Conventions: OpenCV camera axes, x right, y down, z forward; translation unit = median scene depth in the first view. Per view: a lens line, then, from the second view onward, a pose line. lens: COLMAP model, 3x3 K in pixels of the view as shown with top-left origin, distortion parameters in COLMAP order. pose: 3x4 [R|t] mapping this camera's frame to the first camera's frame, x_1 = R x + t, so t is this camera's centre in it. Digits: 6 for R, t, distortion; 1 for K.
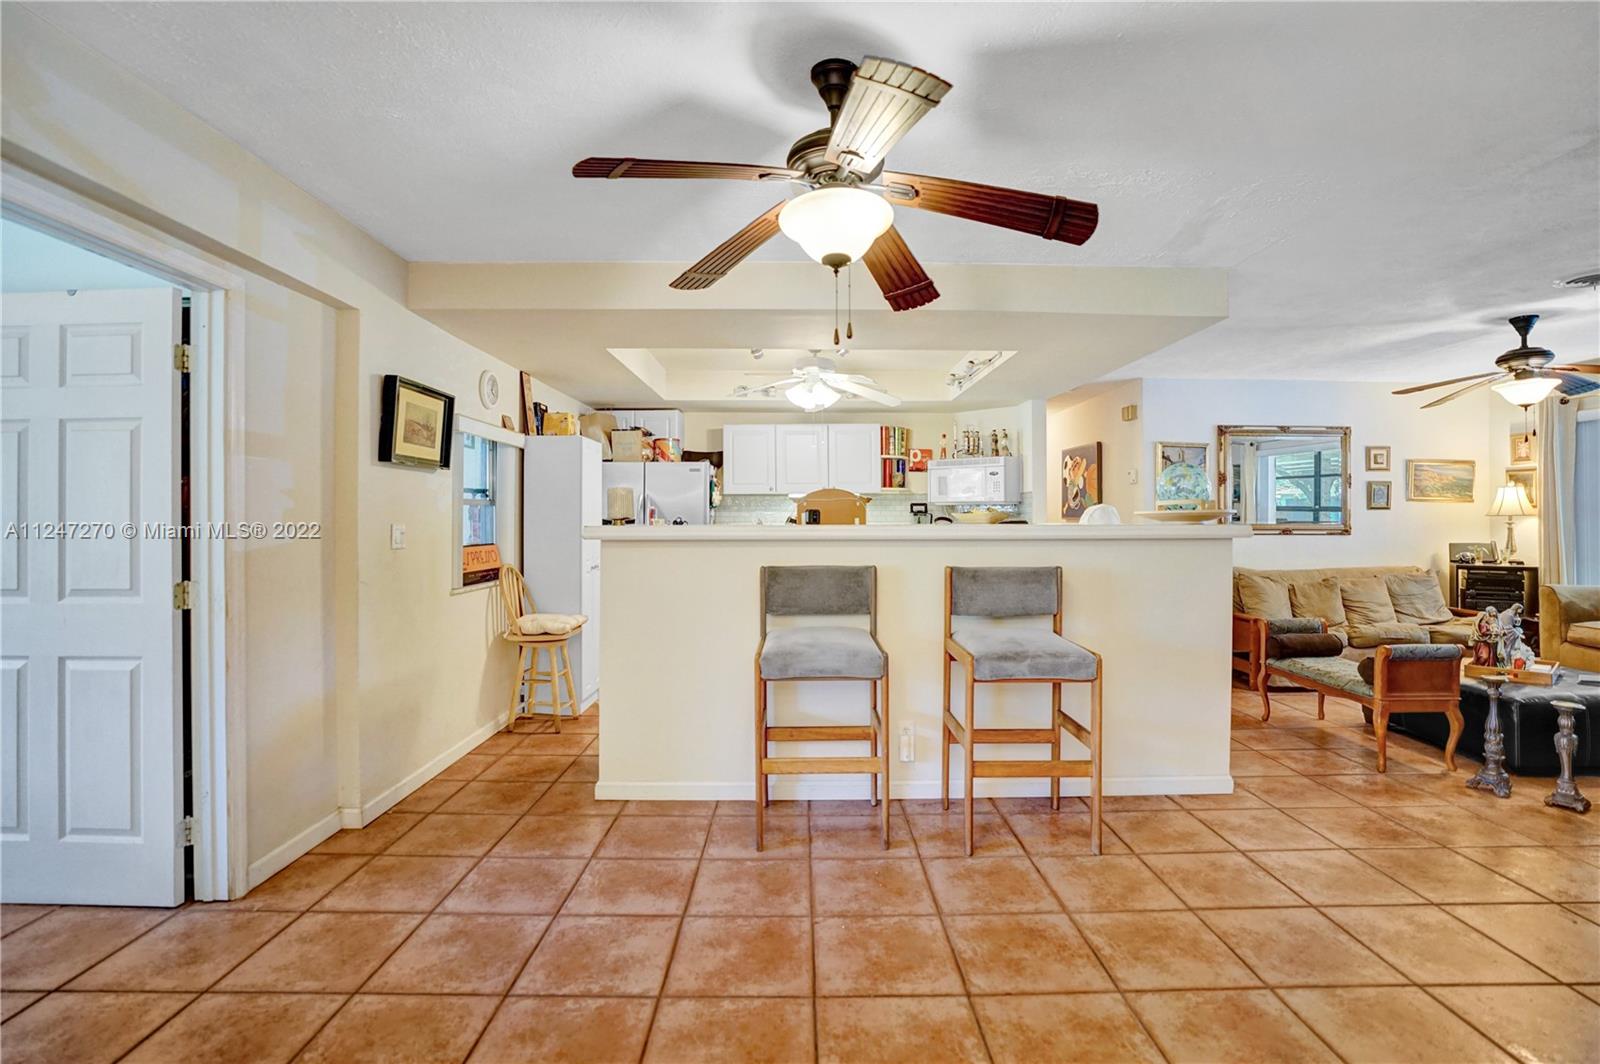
lens RADIAL K [[758.0, 0, 811.2], [0, 758.0, 514.3], [0, 0, 1]] dist [-0.051024, 0.023108]
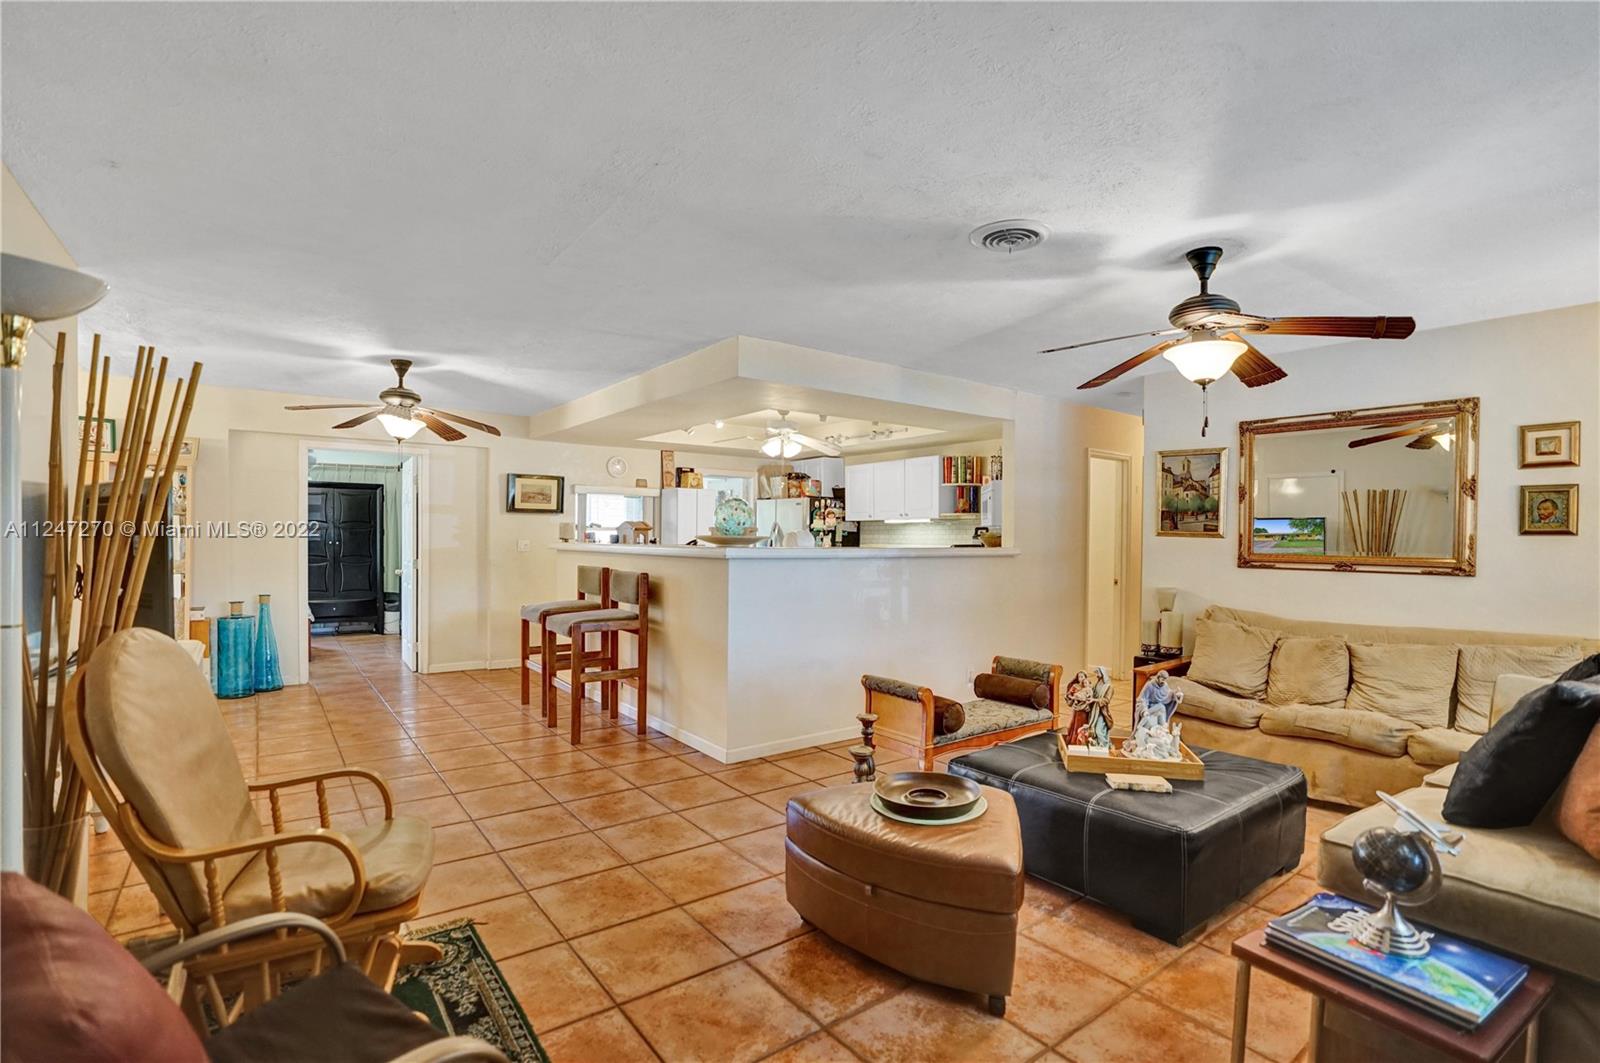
lens RADIAL K [[751.7, 0, 799.4], [0, 751.7, 549.1], [0, 0, 1]] dist [-0.065418, 0.026327]
pose [[0.576958, 0.018684, -0.816560, 0.946944], [-0.003776, 0.999789, 0.020208, -0.004925], [0.816765, -0.008576, 0.576907, 0.222344]]
